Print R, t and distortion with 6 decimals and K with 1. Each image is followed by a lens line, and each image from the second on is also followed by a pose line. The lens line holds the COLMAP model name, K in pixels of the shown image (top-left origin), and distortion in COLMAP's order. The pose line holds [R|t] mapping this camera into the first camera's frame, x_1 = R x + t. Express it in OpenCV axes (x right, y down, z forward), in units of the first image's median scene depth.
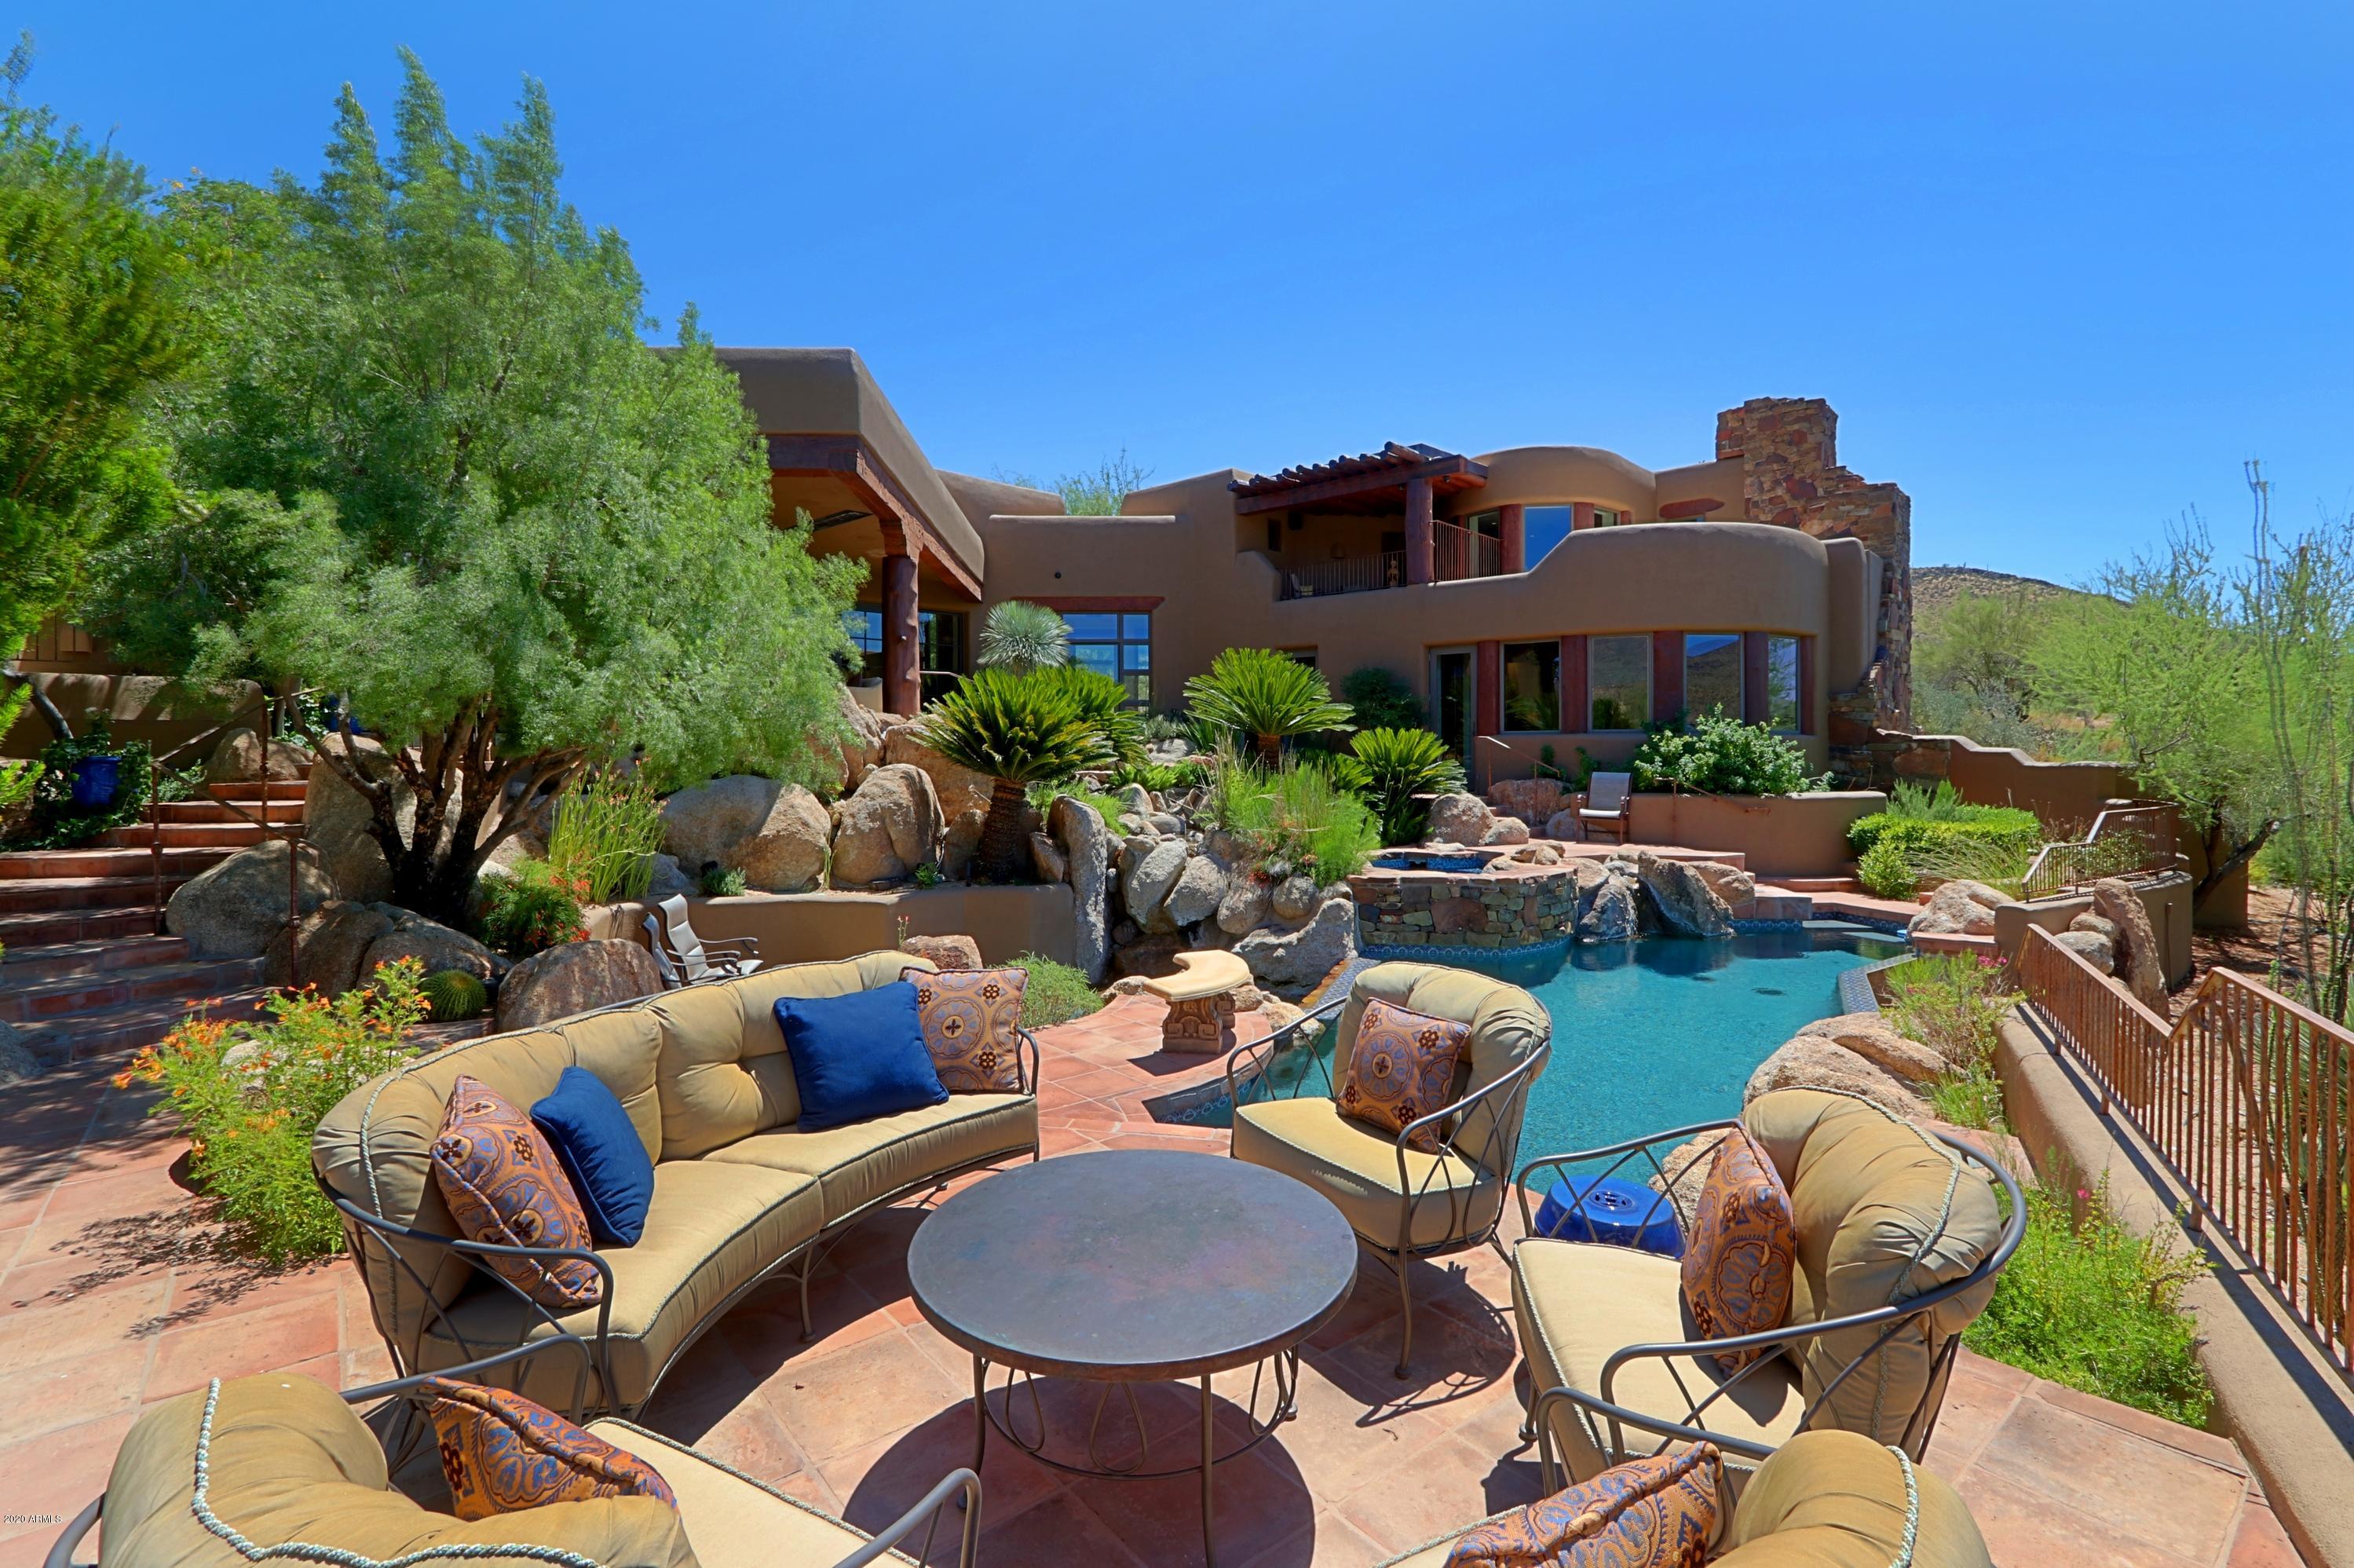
lens RADIAL K [[1092.1, 0, 1171.7], [0, 1092.1, 752.8], [0, 0, 1]] dist [-0.013874, 0.003391]
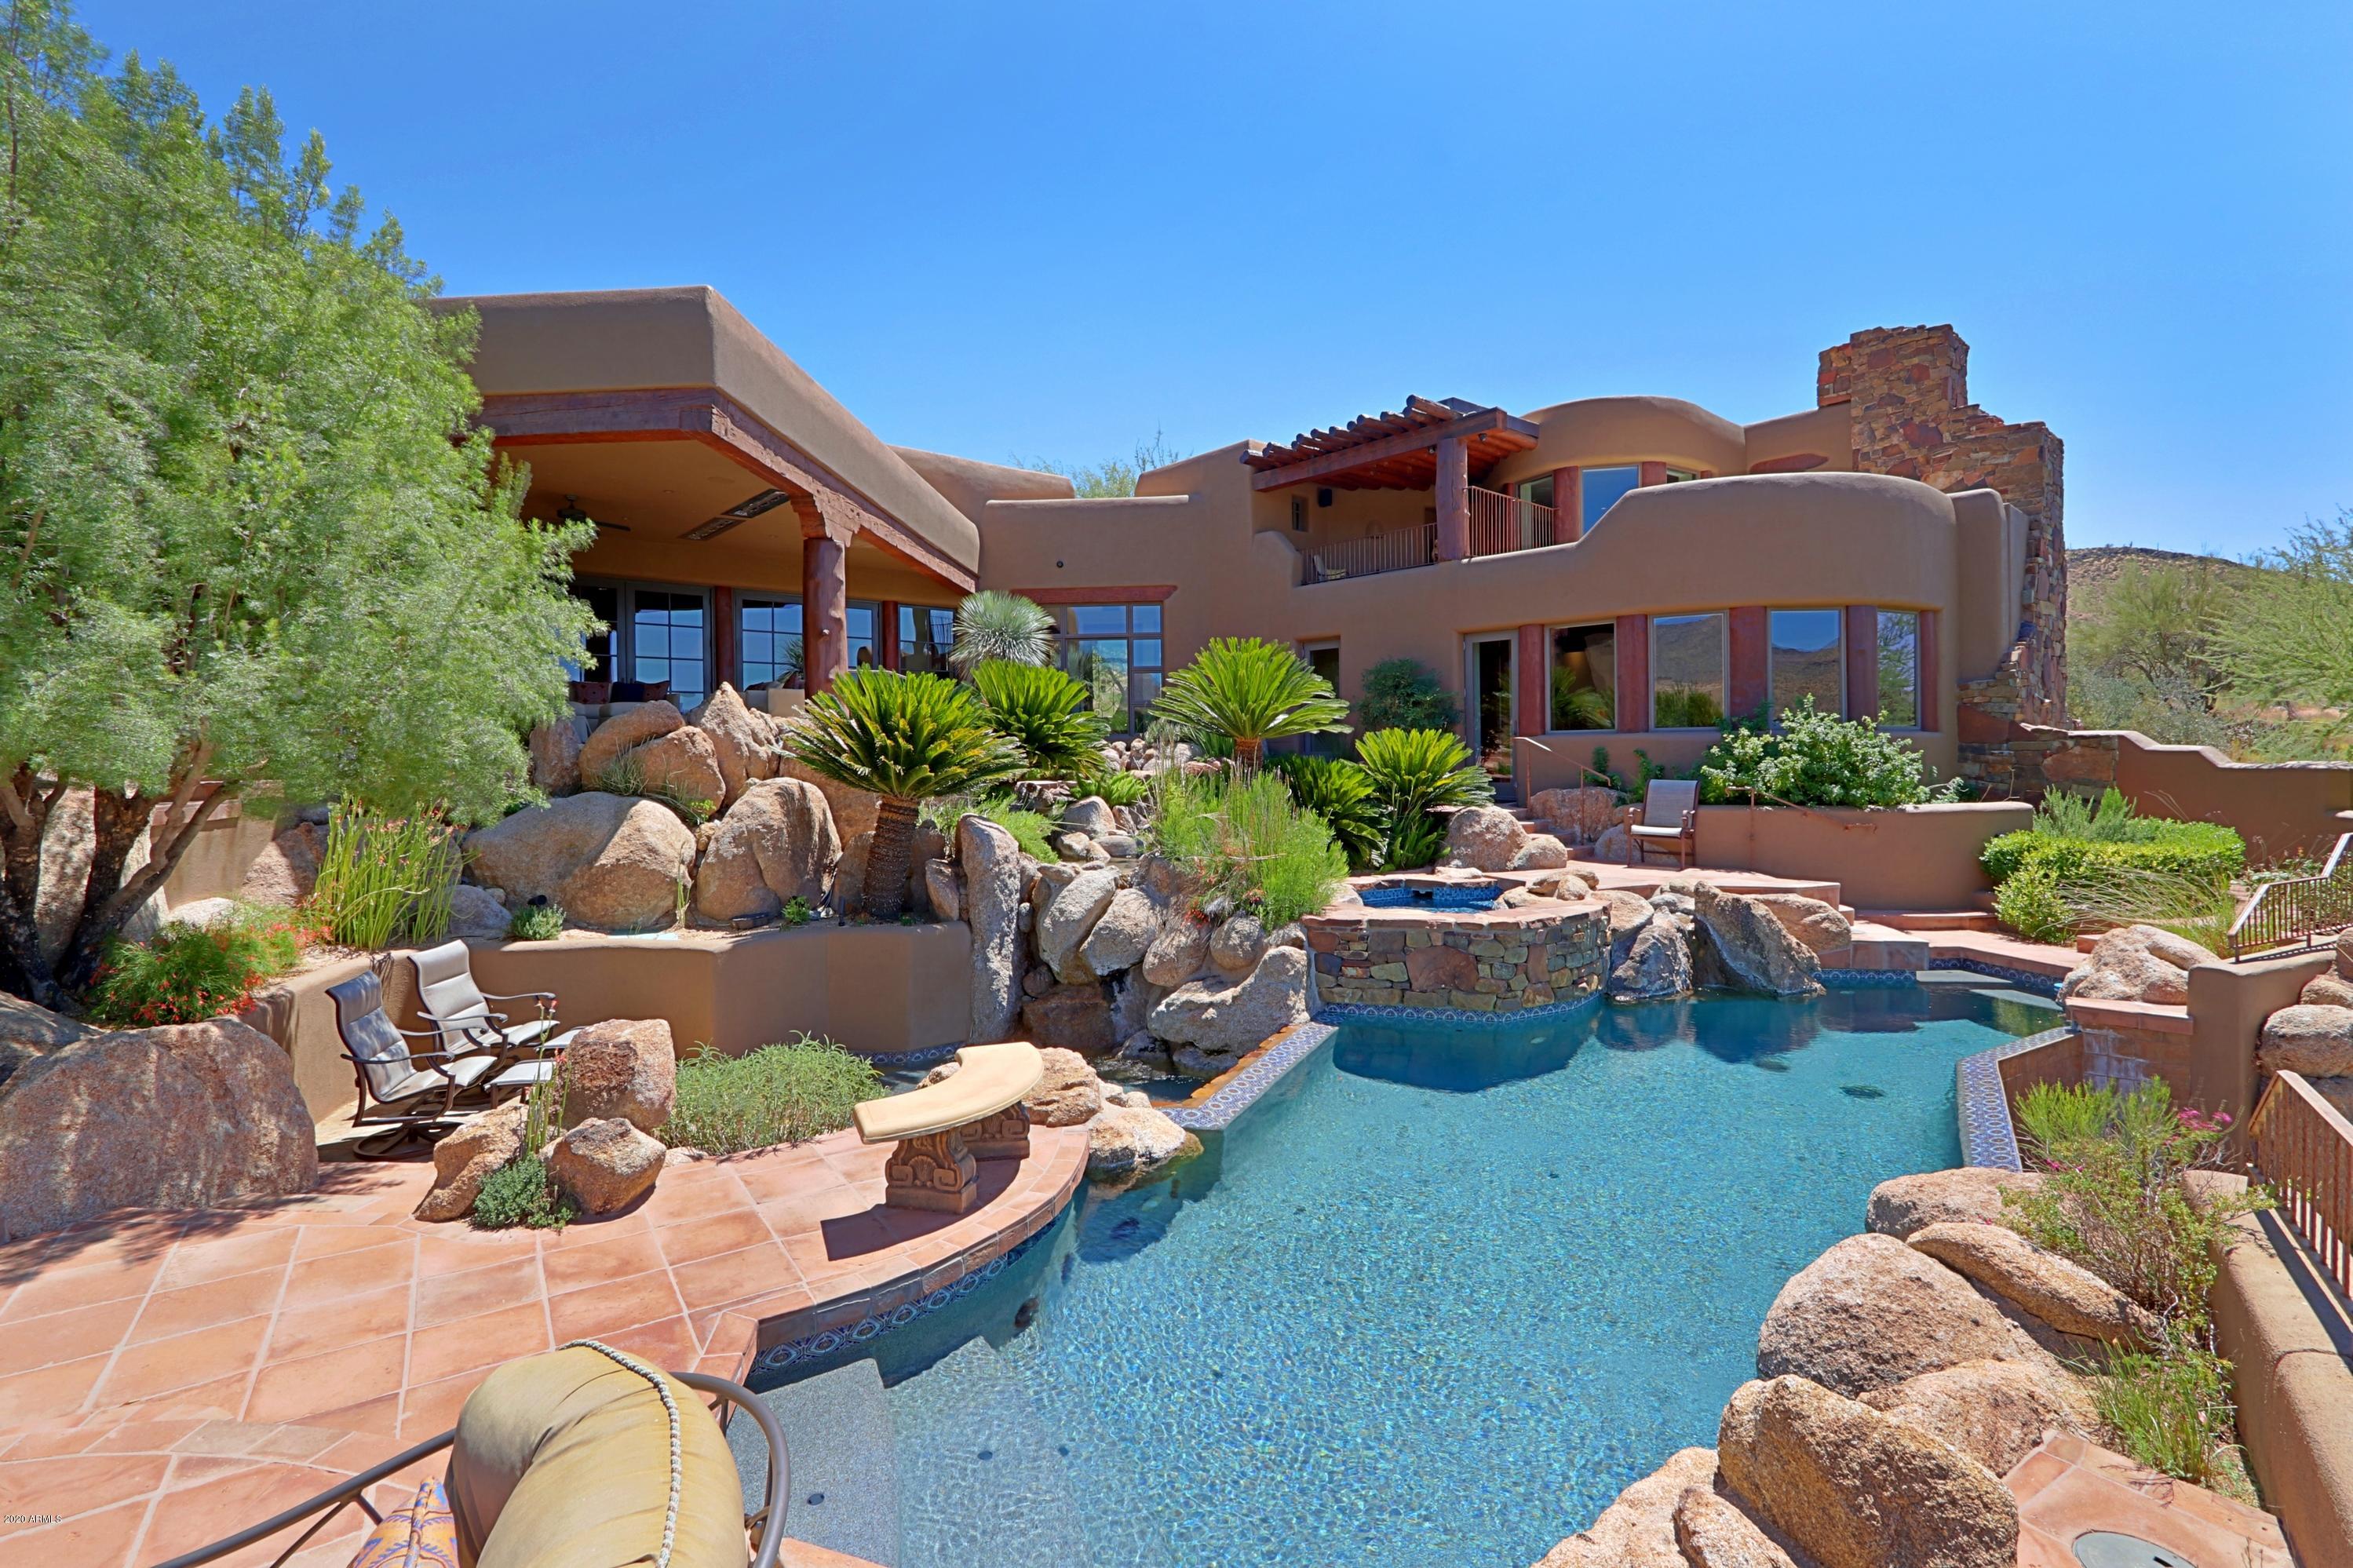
lens RADIAL K [[1089.4, 0, 1168.7], [0, 1089.4, 757.9], [0, 0, 1]] dist [-0.013762, 0.001646]
pose [[0.995165, -0.008138, -0.097880, 0.109832], [0.008362, 0.999963, 0.001880, -0.003556], [0.097861, -0.002690, 0.995196, 0.156218]]
